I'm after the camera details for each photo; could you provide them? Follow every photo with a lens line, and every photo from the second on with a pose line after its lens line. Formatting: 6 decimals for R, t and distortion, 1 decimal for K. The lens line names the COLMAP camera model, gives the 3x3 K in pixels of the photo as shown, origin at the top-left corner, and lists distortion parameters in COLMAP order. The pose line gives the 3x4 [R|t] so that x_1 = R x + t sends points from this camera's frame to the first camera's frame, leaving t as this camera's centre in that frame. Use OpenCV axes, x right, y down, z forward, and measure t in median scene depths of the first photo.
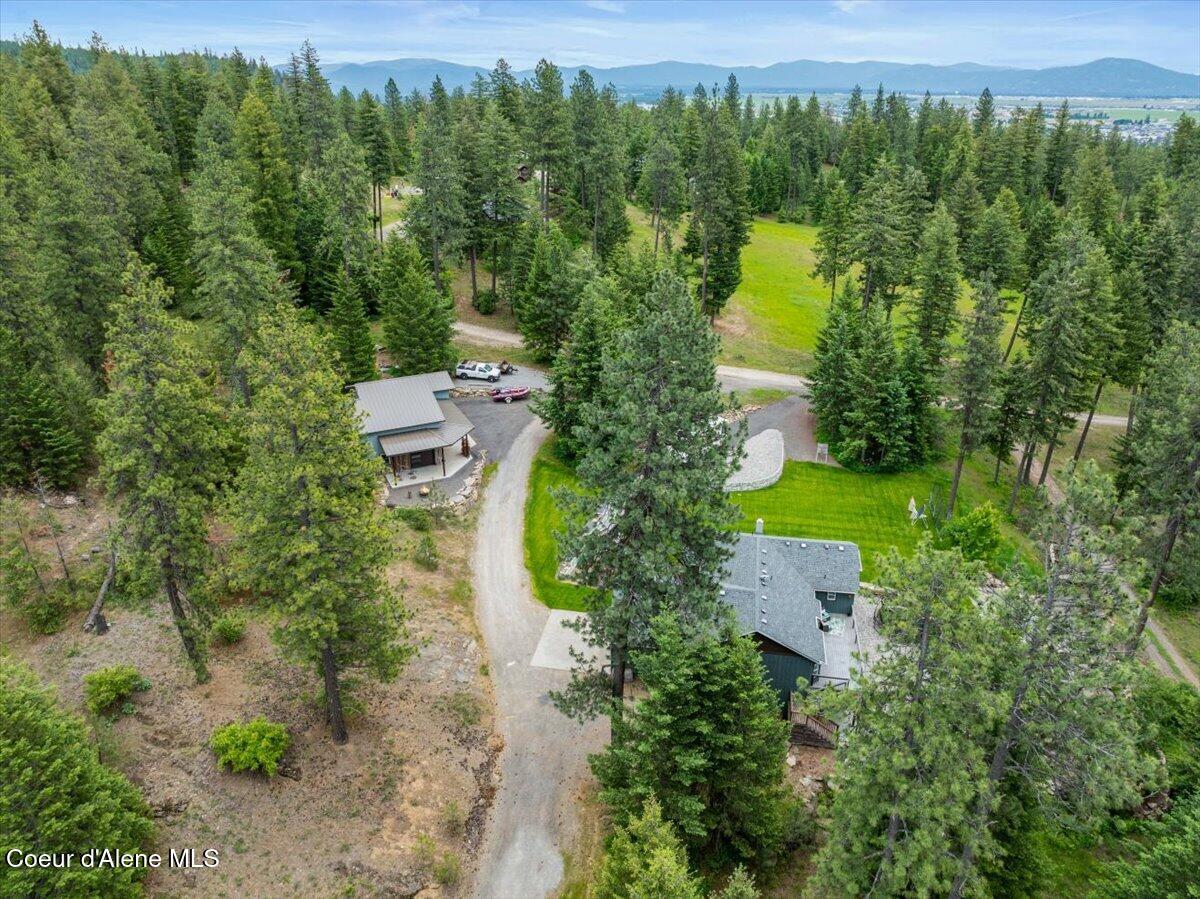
lens RADIAL K [[843.1, 0, 600.0], [0, 843.1, 449.5], [0, 0, 1]] dist [-0.049434, 0.016927]
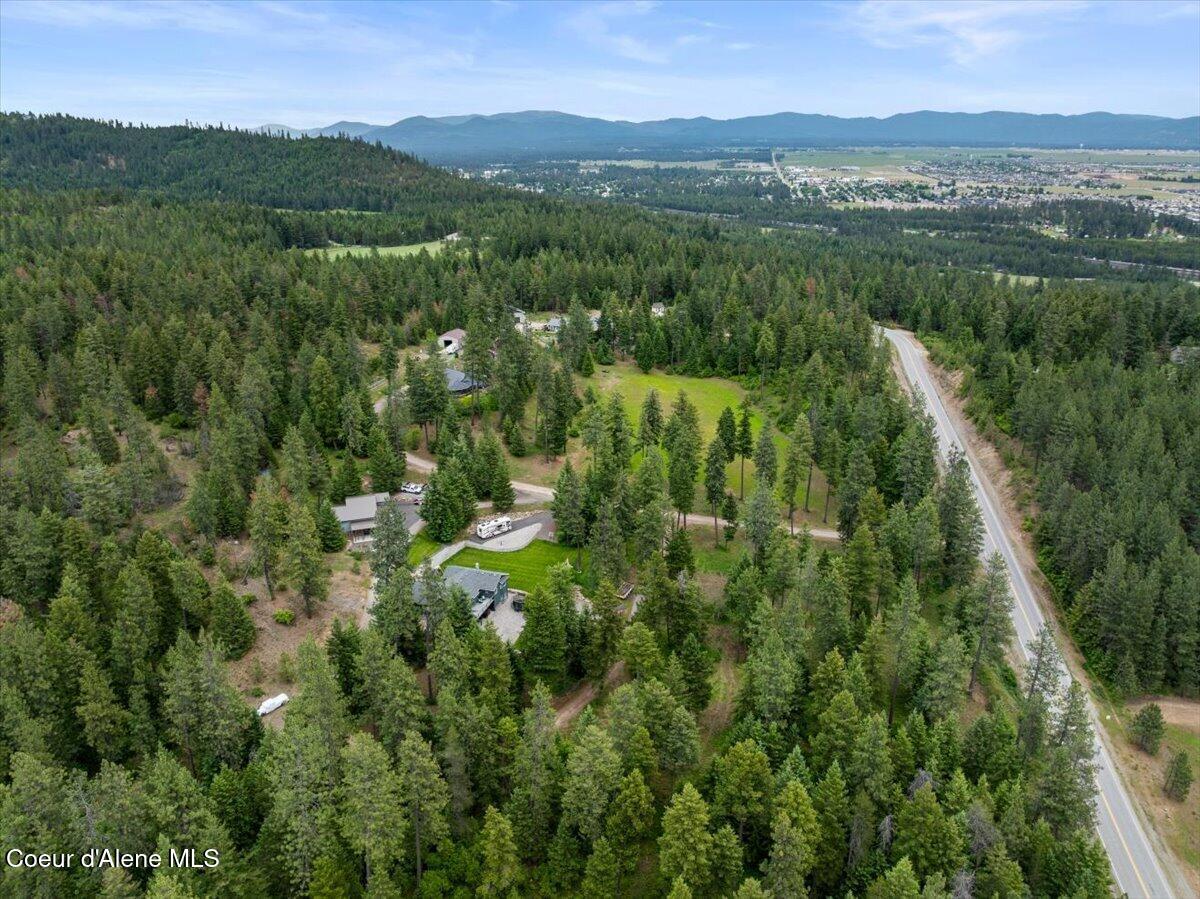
lens RADIAL K [[843.1, 0, 600.0], [0, 843.1, 449.5], [0, 0, 1]] dist [-0.049434, 0.016927]
pose [[0.991188, 0.040821, -0.126020, 1.193762], [-0.047087, 0.997777, -0.047156, -0.226270], [0.123815, 0.052674, 0.990906, -2.148162]]
